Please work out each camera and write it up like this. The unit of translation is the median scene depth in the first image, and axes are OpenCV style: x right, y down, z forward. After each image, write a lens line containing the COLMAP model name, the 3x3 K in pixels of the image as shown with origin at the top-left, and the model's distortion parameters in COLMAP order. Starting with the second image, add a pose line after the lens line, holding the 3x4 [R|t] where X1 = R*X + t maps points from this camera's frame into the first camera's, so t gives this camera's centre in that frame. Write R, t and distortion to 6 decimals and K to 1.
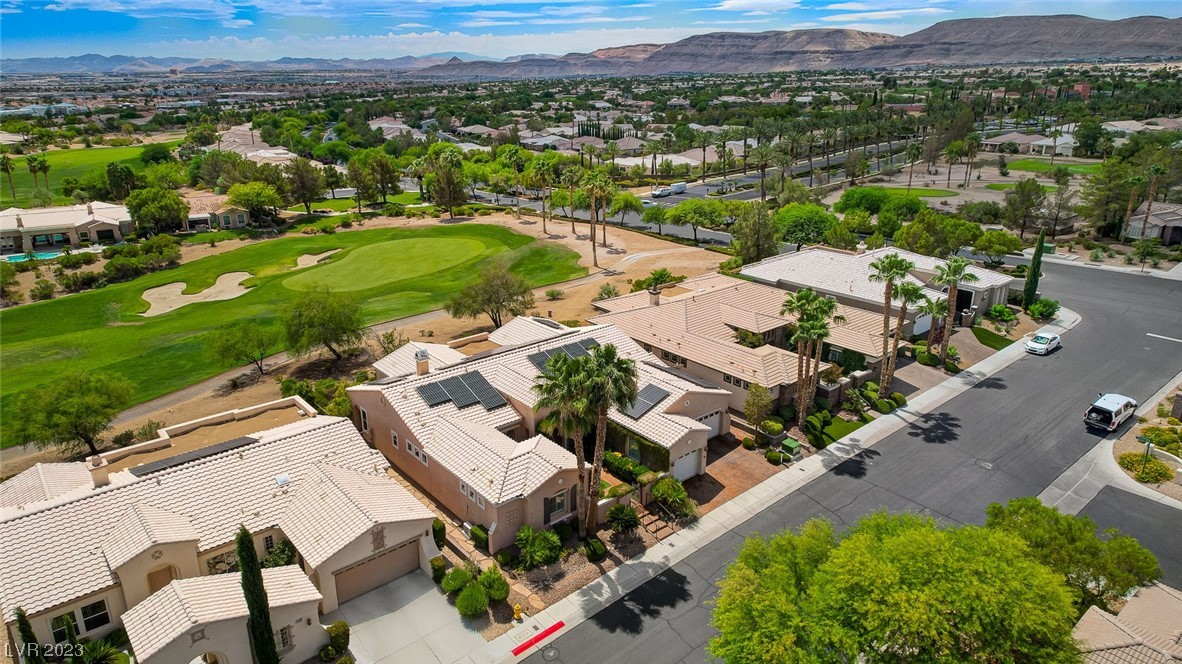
lens RADIAL K [[734.3, 0, 591.9], [0, 734.3, 332.2], [0, 0, 1]] dist [0.078854, -0.060750]
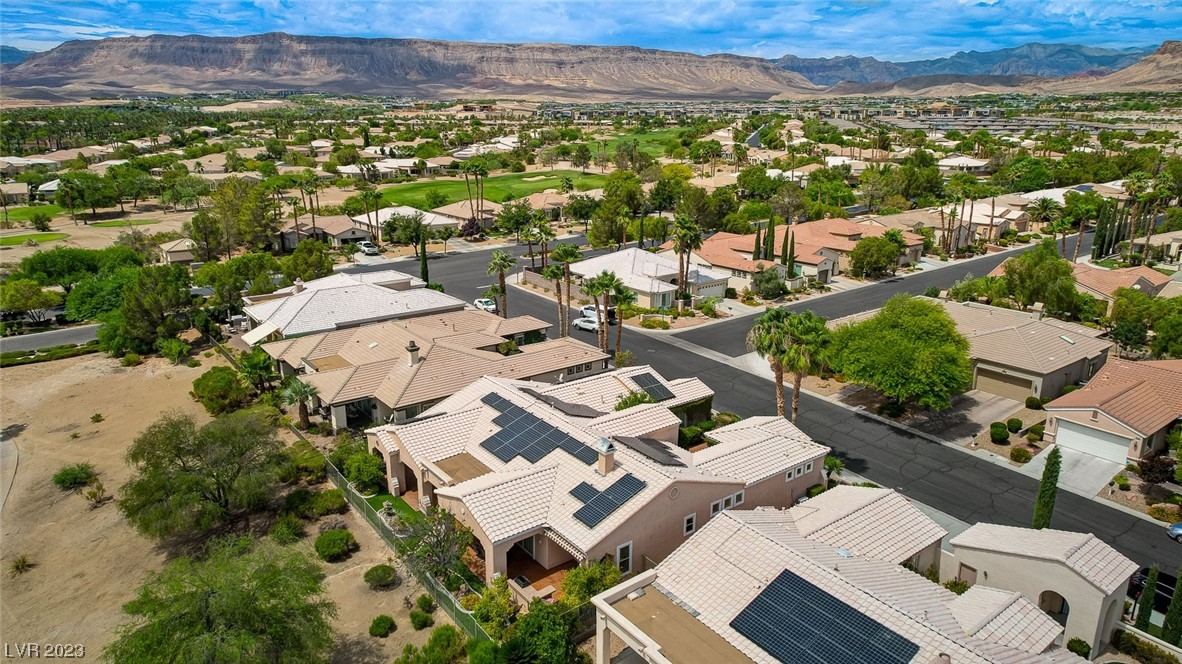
lens RADIAL K [[734.3, 0, 589.4], [0, 734.3, 334.5], [0, 0, 1]] dist [0.078854, -0.060750]
pose [[0.048365, -0.276521, 0.959790, -1.016474], [0.328487, 0.911867, 0.246161, -0.296342], [-0.943269, 0.303373, 0.134936, 0.923401]]
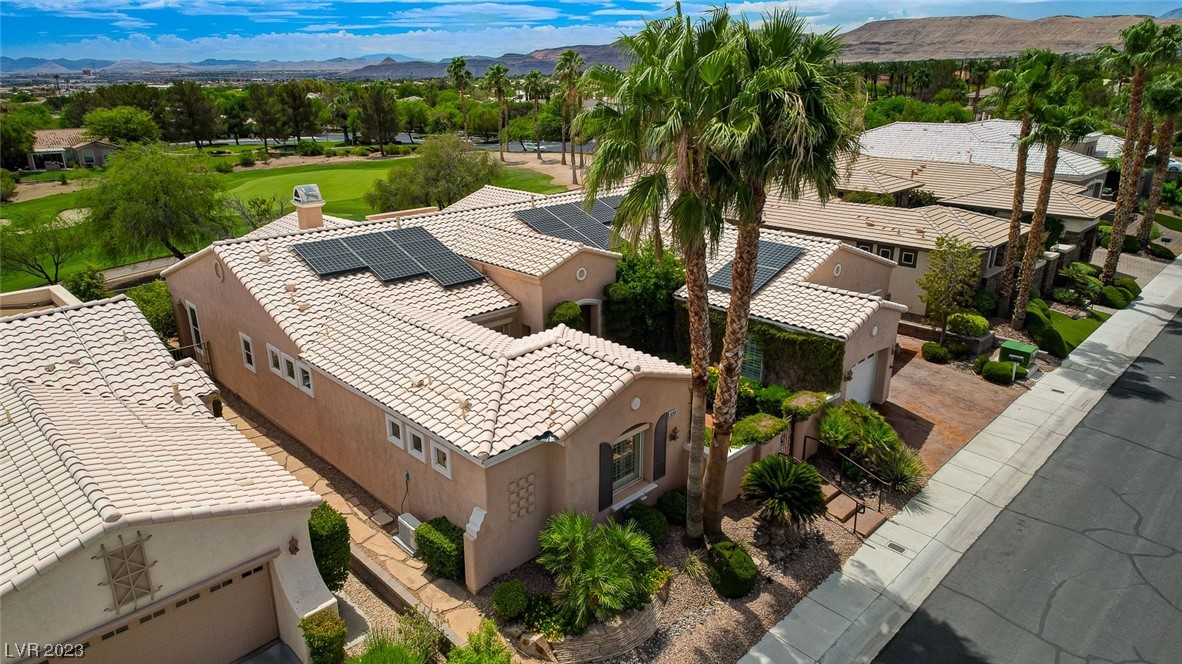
lens RADIAL K [[734.3, 0, 590.2], [0, 734.3, 335.1], [0, 0, 1]] dist [0.078854, -0.060750]
pose [[0.996978, -0.026364, 0.073080, -0.082102], [0.026365, 0.999652, 0.000945, 0.138871], [-0.073079, 0.000984, 0.997326, 0.505865]]
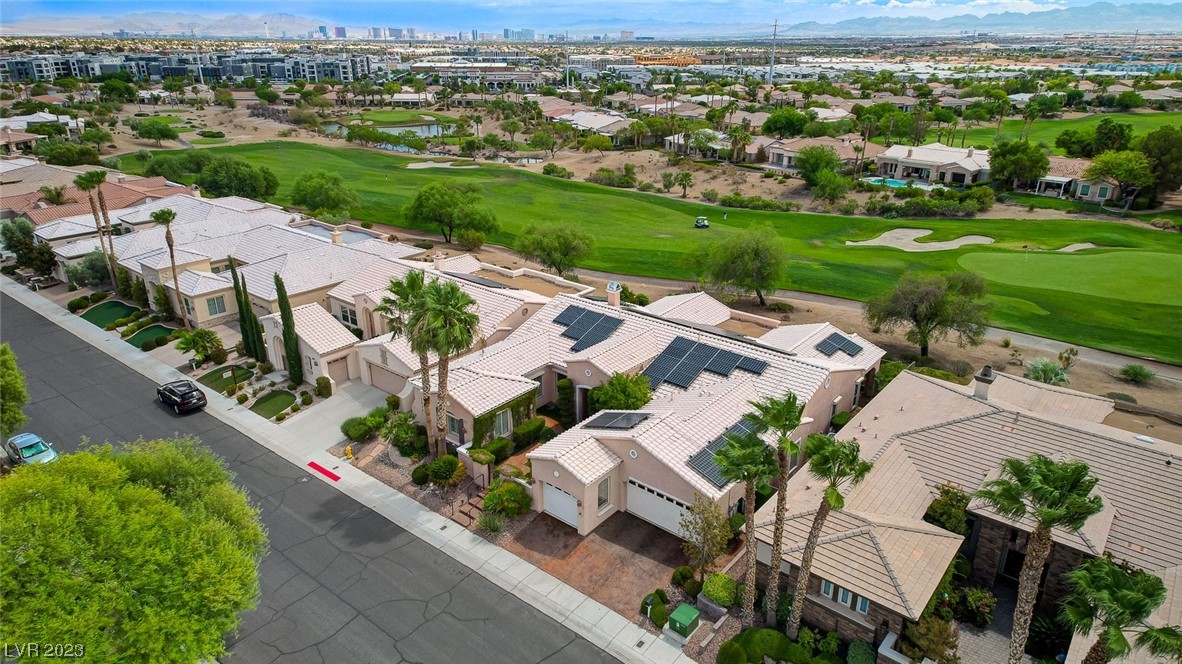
lens RADIAL K [[734.3, 0, 582.1], [0, 734.3, 335.5], [0, 0, 1]] dist [0.078854, -0.060750]
pose [[0.170783, 0.376047, -0.910726, 0.750162], [-0.326325, 0.893728, 0.307834, -0.217935], [0.929702, 0.244620, 0.275347, 0.737401]]
